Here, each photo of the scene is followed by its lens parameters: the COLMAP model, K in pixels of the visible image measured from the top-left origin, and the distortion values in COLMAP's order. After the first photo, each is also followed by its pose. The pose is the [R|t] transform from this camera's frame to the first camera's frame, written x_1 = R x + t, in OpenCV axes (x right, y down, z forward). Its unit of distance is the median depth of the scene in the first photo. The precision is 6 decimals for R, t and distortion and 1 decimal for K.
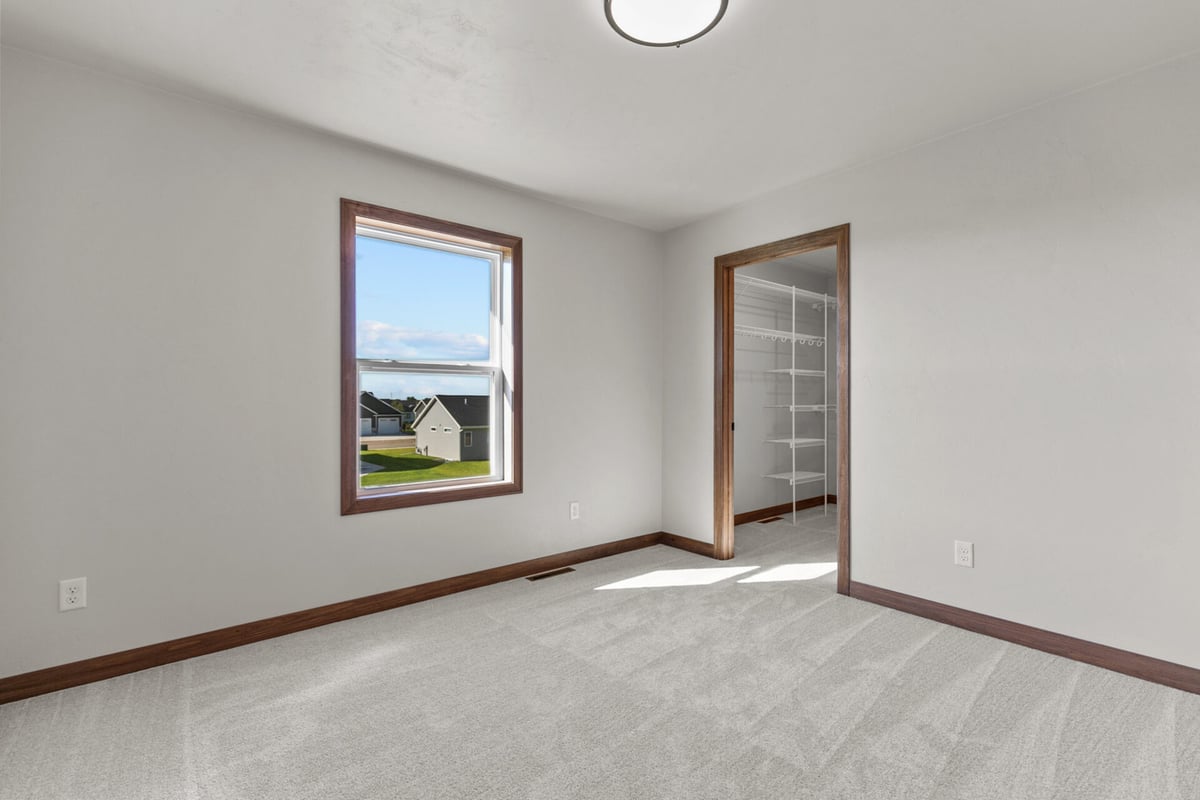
lens RADIAL K [[544.4, 0, 609.2], [0, 544.4, 401.8], [0, 0, 1]] dist [0.025361, 0.000142]
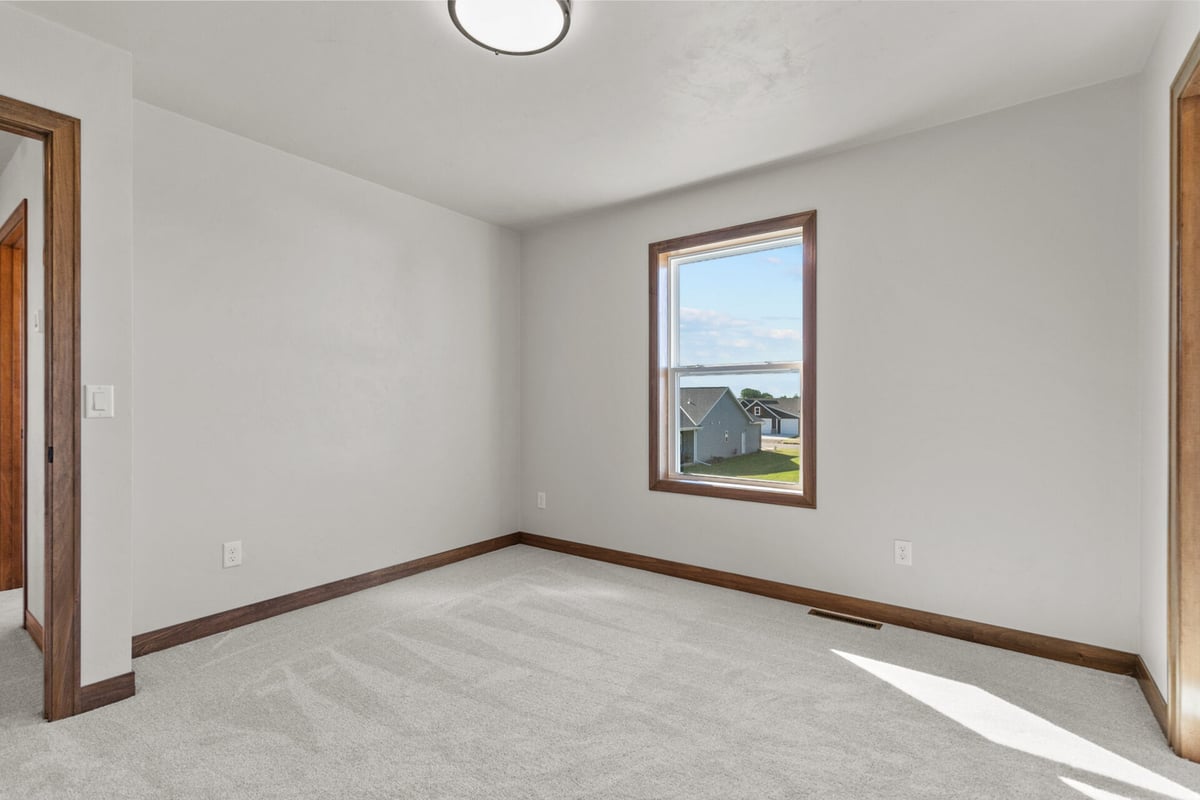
lens RADIAL K [[544.4, 0, 599.3], [0, 544.4, 399.6], [0, 0, 1]] dist [0.025361, 0.000142]
pose [[0.242697, -0.000364, -0.970102, 0.627424], [0.001346, 0.999999, -0.000039, -0.004672], [0.970101, -0.001296, 0.242697, 0.494997]]
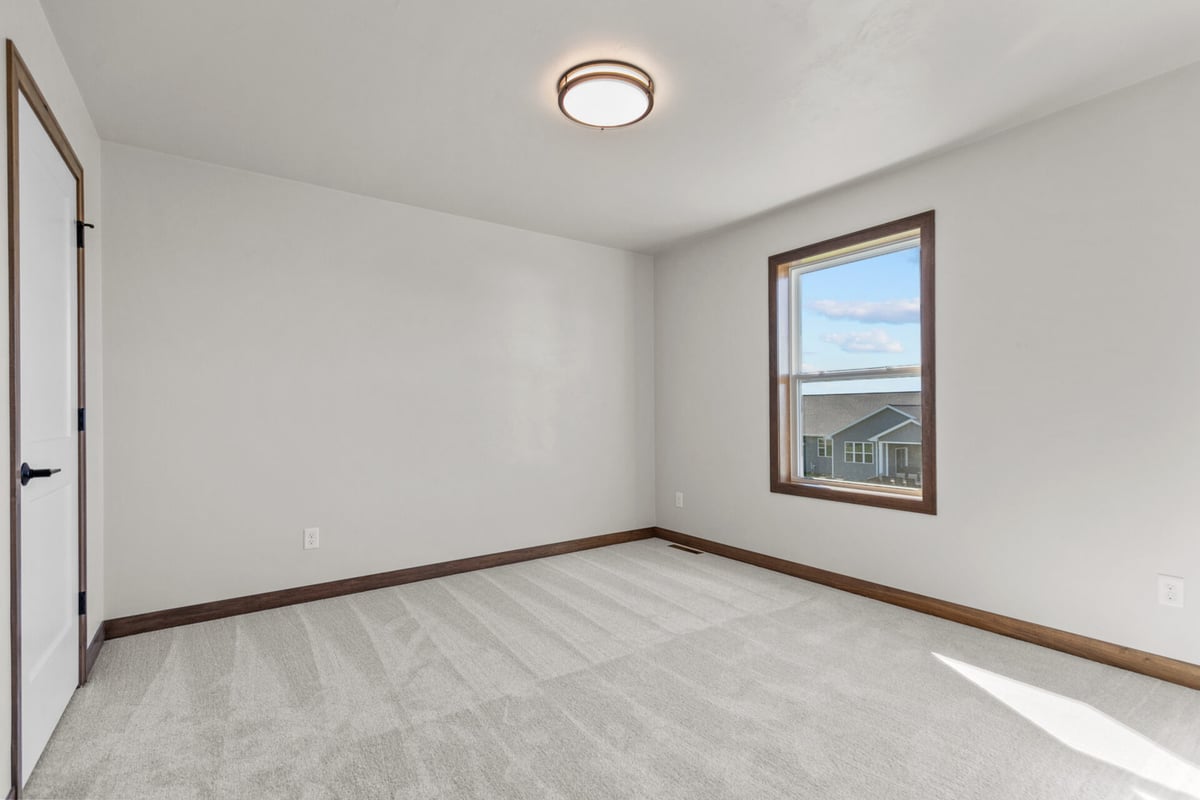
lens RADIAL K [[544.4, 0, 624.2], [0, 544.4, 406.1], [0, 0, 1]] dist [0.025361, 0.000142]
pose [[-0.040279, -0.002175, -0.999186, 0.748625], [0.012064, 0.999924, -0.002663, -0.004513], [0.999116, -0.012162, -0.040249, 0.597954]]
